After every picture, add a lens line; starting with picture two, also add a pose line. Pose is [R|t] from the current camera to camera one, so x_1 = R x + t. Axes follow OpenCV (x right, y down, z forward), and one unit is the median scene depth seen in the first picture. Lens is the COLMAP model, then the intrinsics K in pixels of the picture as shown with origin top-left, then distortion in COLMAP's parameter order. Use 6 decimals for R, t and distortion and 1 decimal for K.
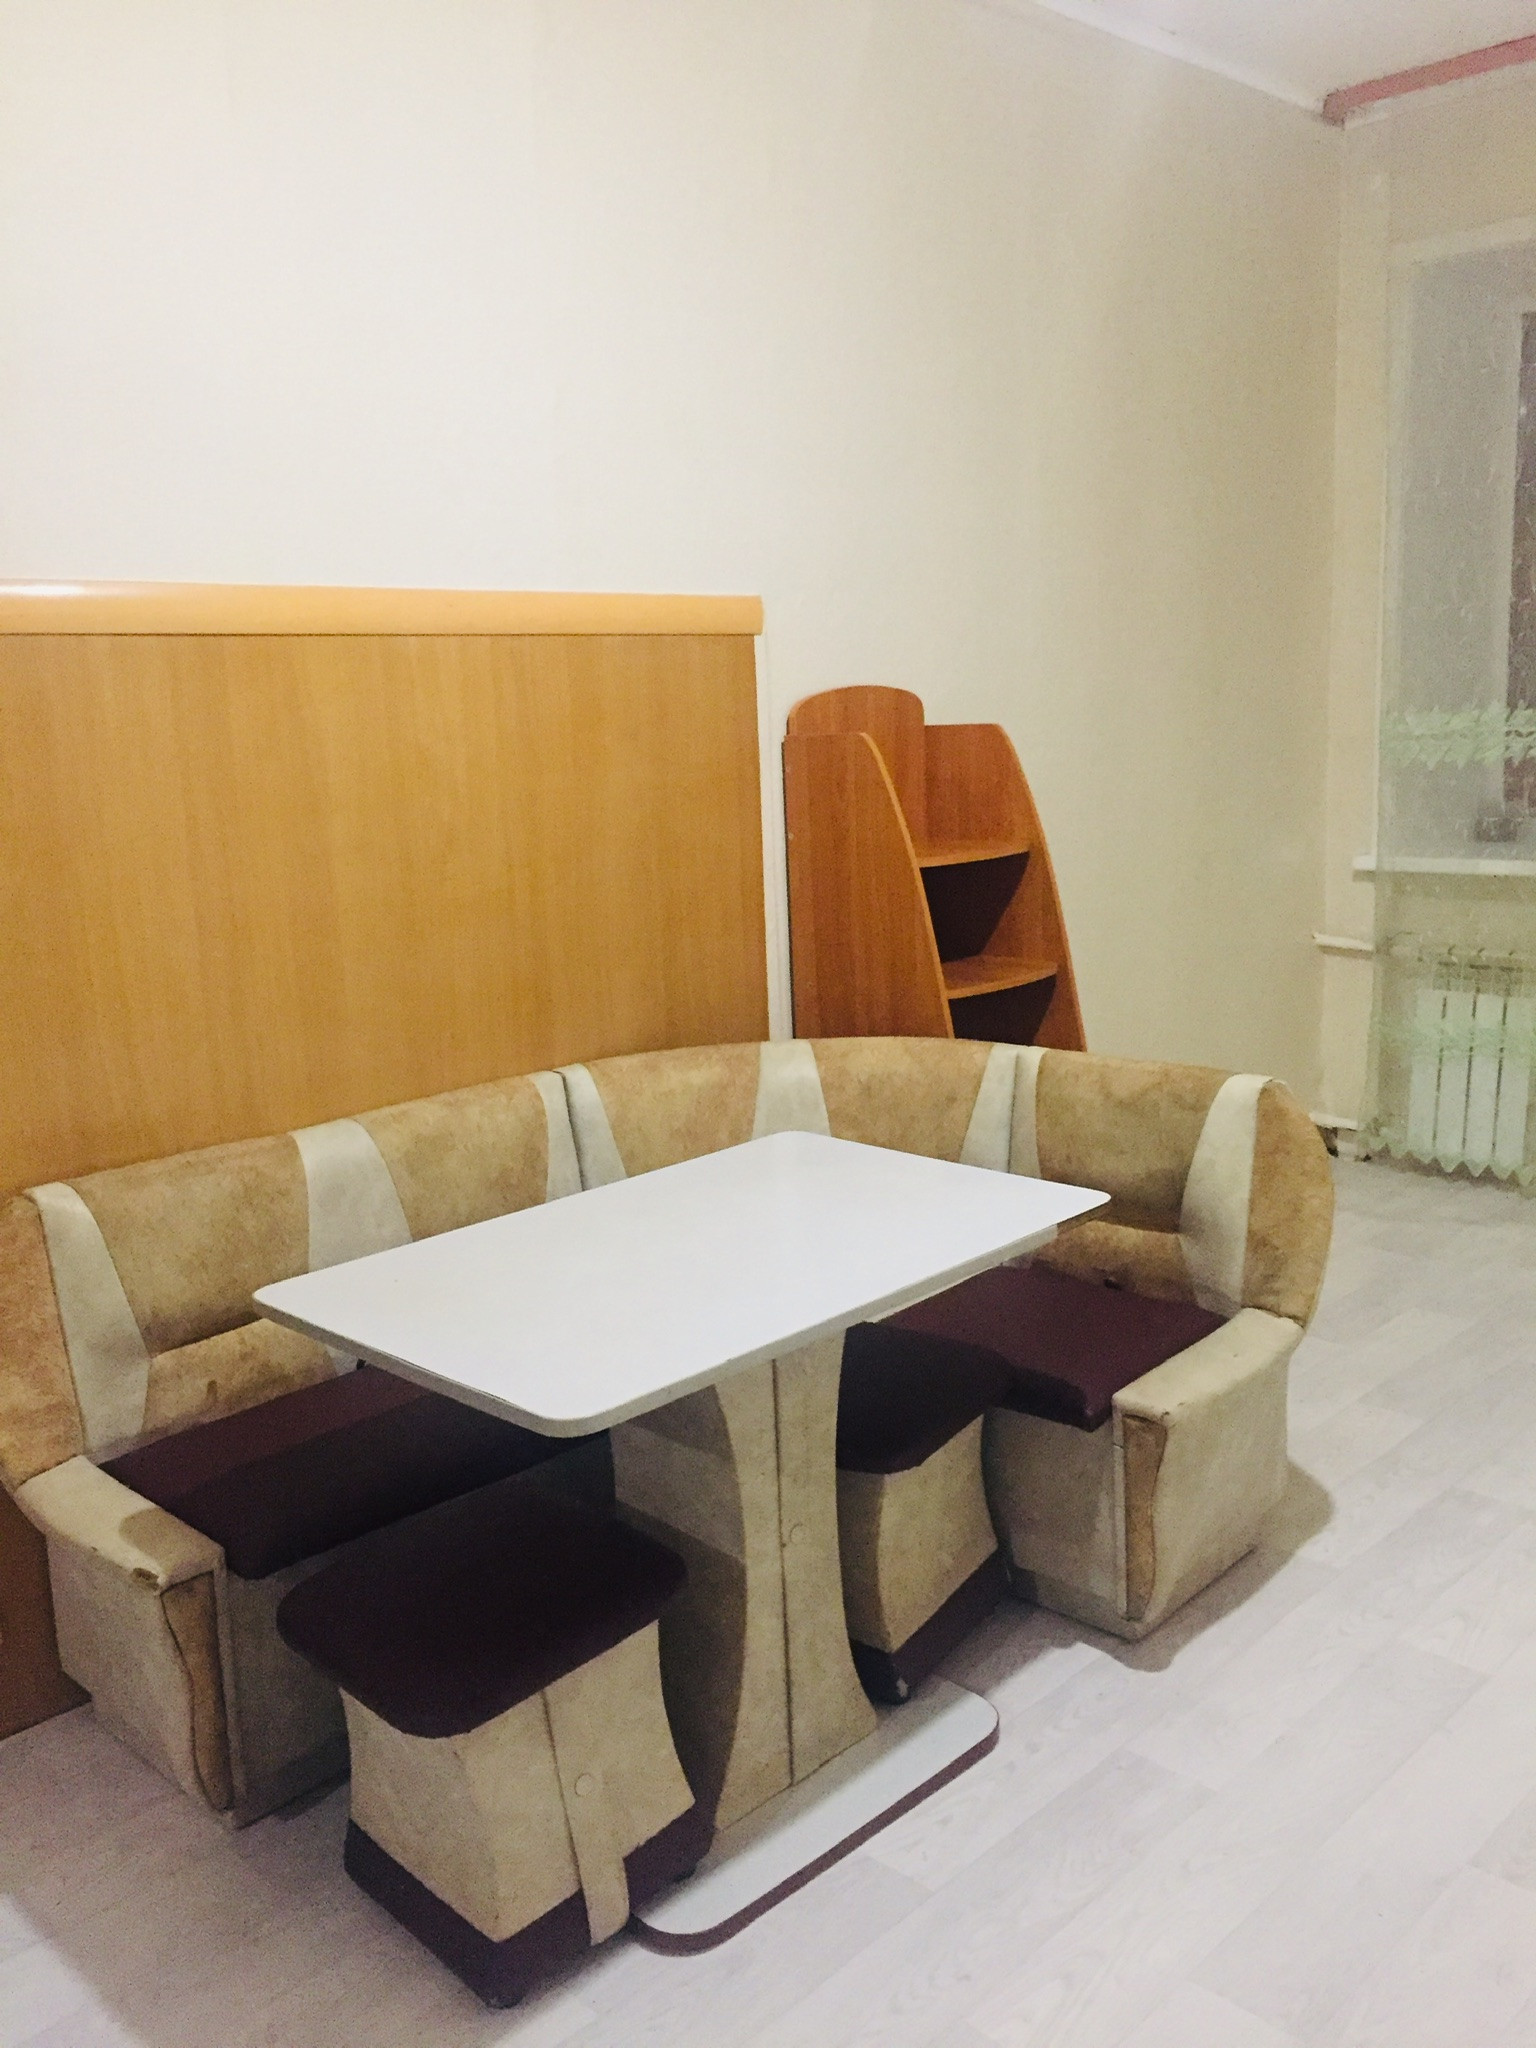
lens RADIAL K [[1746.0, 0, 760.2], [0, 1746.0, 1025.6], [0, 0, 1]] dist [0.075839, -0.092531]
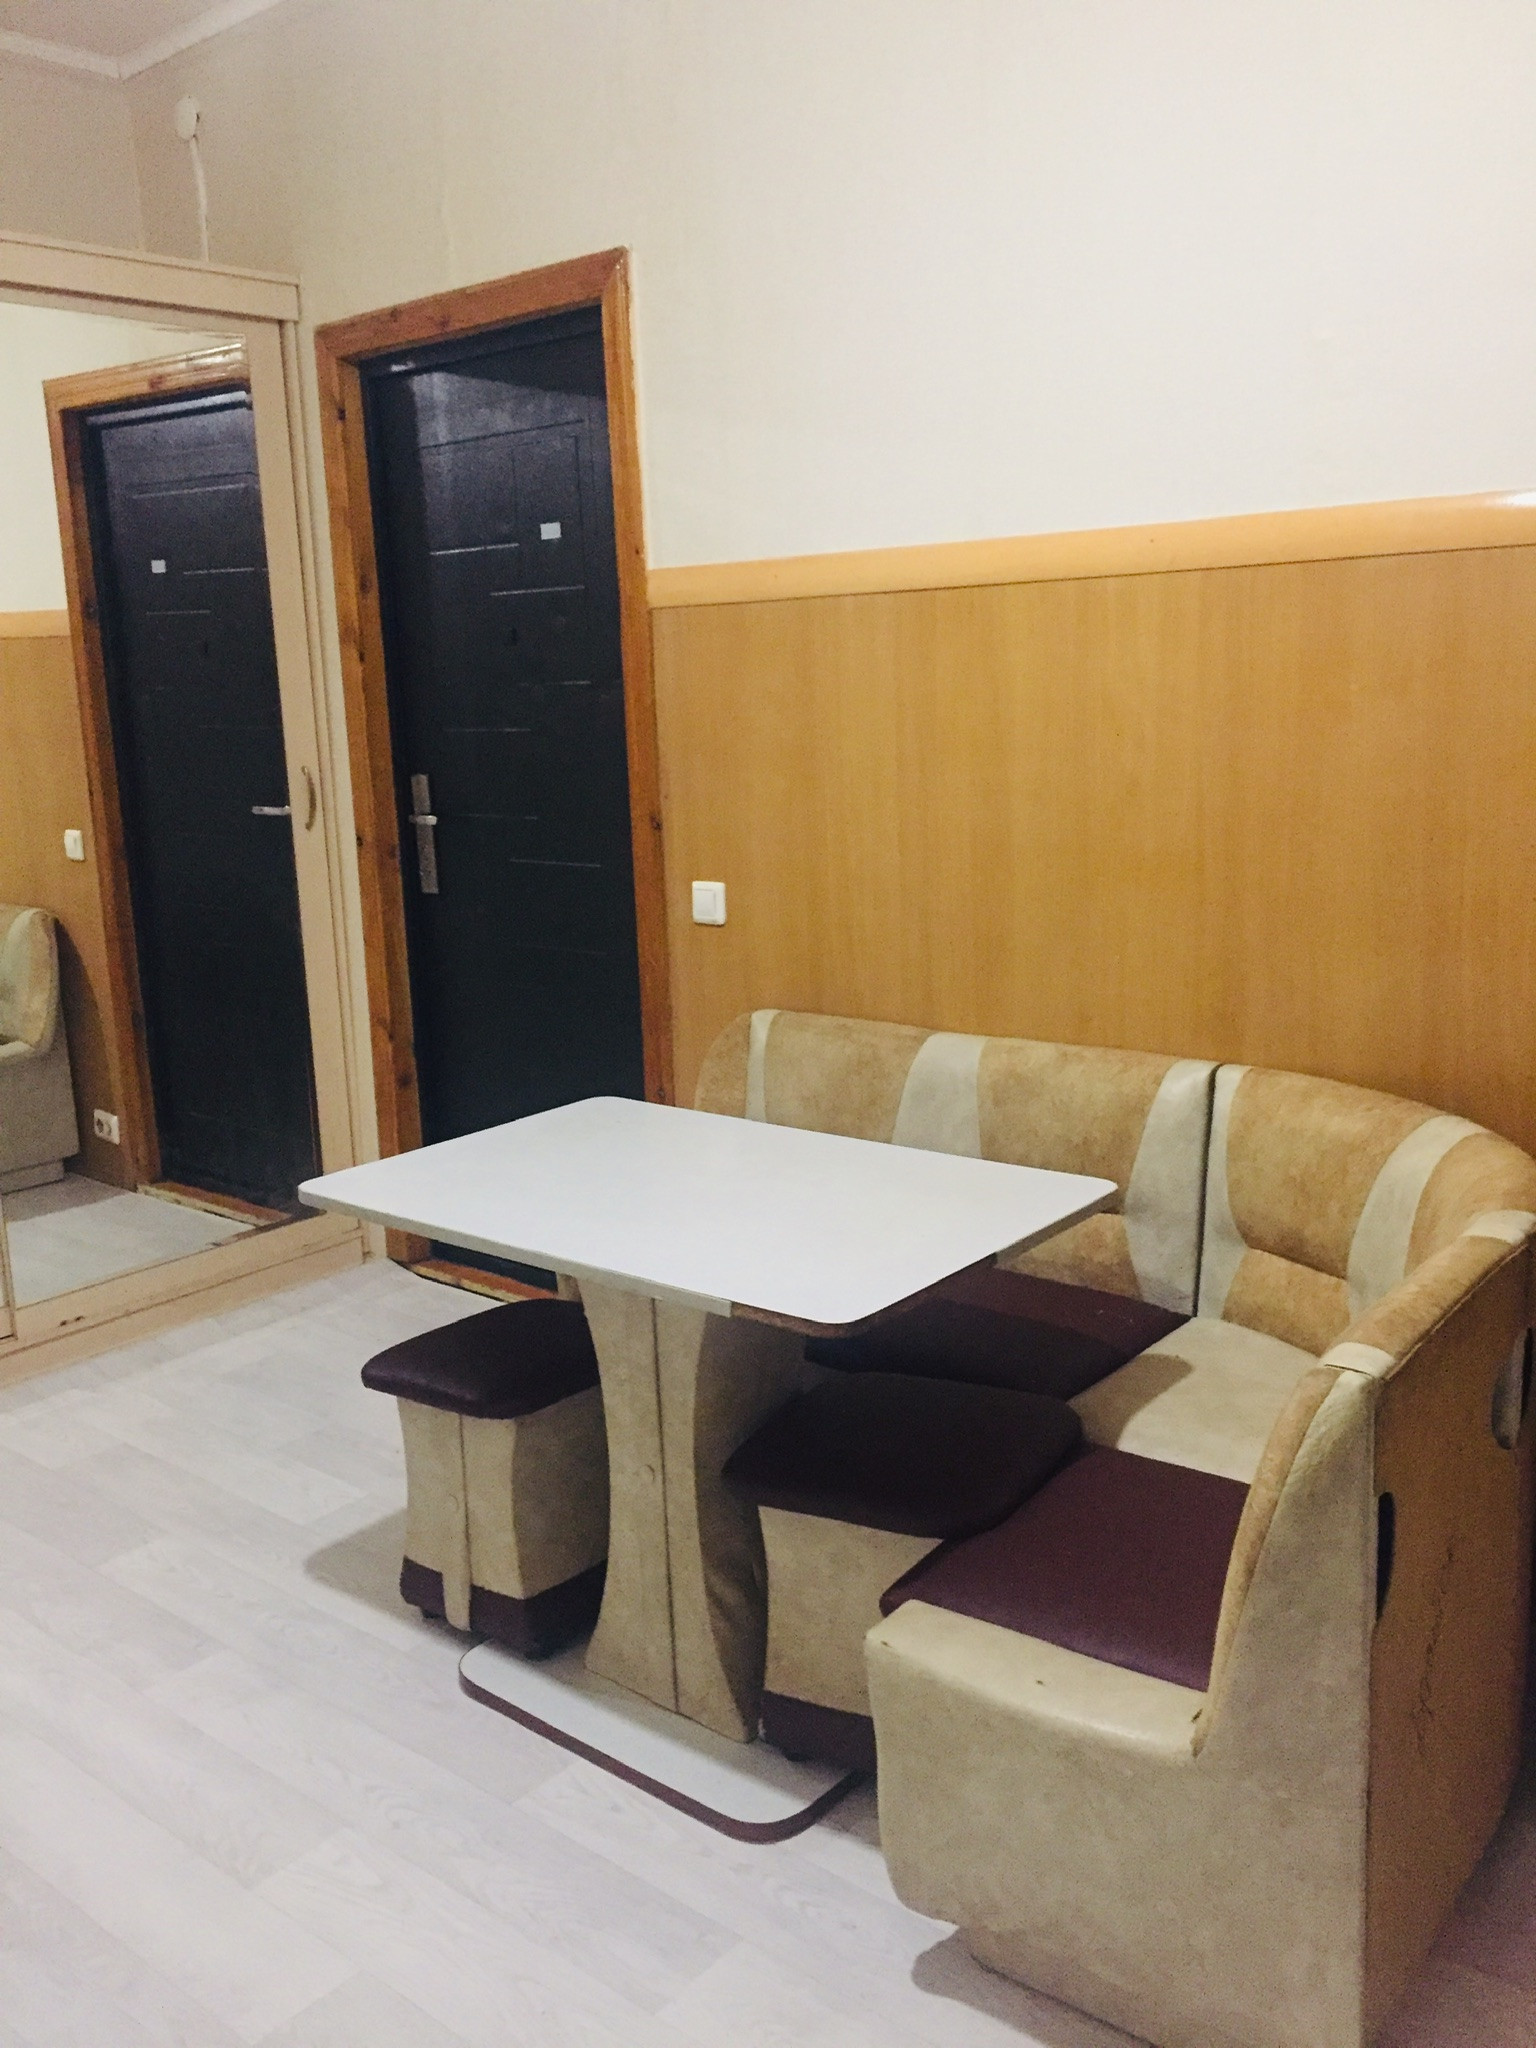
lens RADIAL K [[1746.0, 0, 770.8], [0, 1746.0, 1025.3], [0, 0, 1]] dist [0.075839, -0.092531]
pose [[0.093424, 0.227424, -0.969304, 0.766799], [-0.160484, 0.964271, 0.210775, -0.154202], [0.982607, 0.135867, 0.126584, 0.710532]]
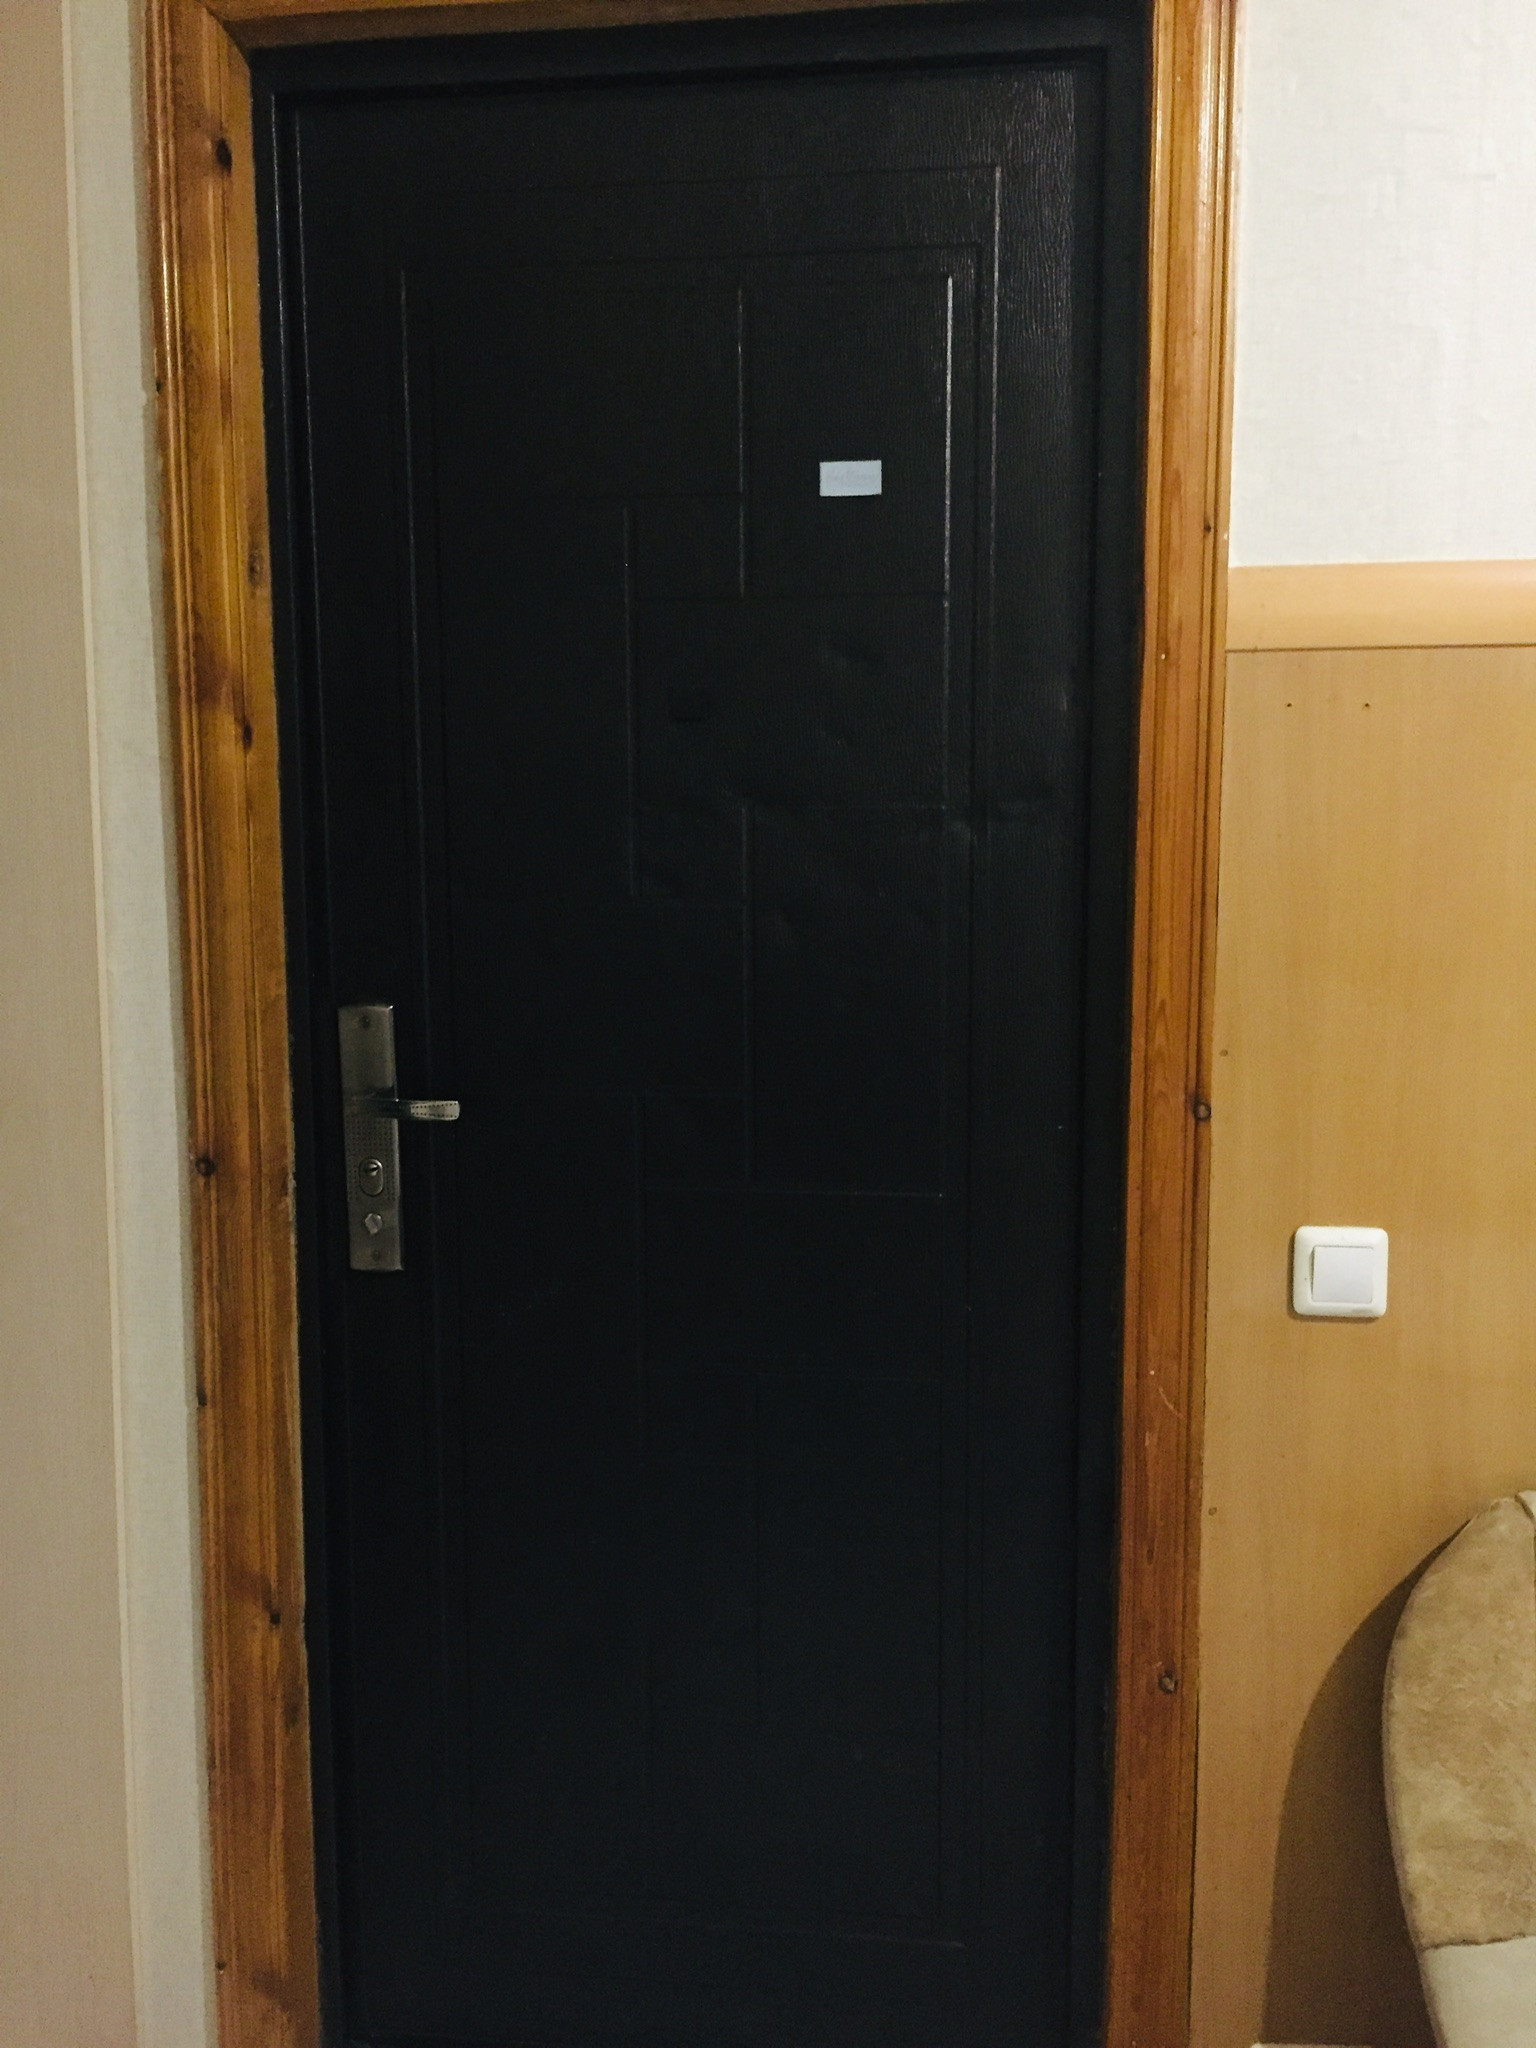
lens RADIAL K [[1746.0, 0, 775.9], [0, 1746.0, 1016.3], [0, 0, 1]] dist [0.075839, -0.092531]
pose [[0.628763, 0.132760, -0.766180, -0.096383], [-0.164338, 0.985749, 0.035942, -0.049201], [0.760033, 0.103313, 0.641620, 0.301290]]
